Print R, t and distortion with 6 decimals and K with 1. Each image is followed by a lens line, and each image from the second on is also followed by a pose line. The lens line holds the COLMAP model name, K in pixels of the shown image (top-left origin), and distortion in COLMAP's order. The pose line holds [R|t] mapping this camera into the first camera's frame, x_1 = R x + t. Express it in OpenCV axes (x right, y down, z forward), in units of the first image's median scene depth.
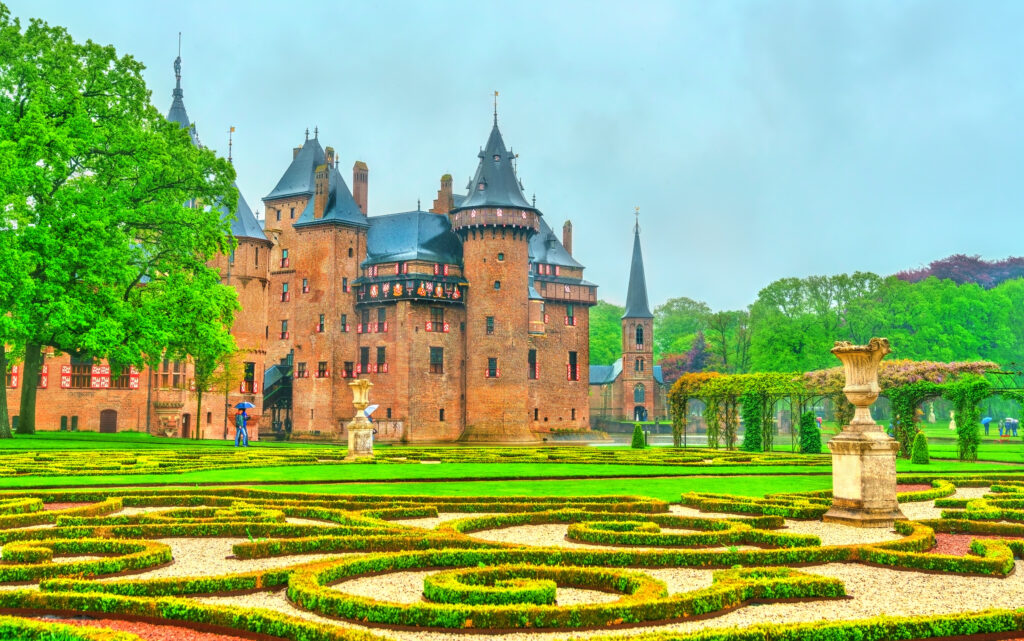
lens RADIAL K [[1236.8, 0, 513.8], [0, 1236.8, 306.1], [0, 0, 1]] dist [0.014829, 0.003220]
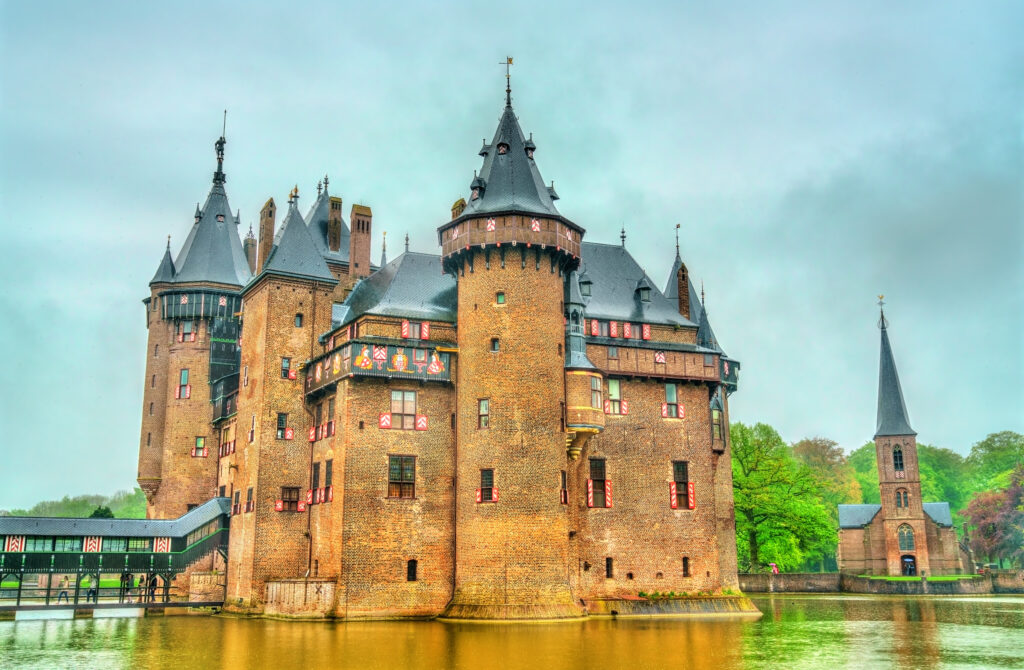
lens RADIAL K [[972.1, 0, 510.1], [0, 972.1, 330.8], [0, 0, 1]] dist [0.008496, 0.017615]
pose [[0.930683, -0.096079, -0.352985, 0.157606], [0.041113, 0.986252, -0.160051, 0.050902], [0.363509, 0.134444, 0.921838, 0.568828]]
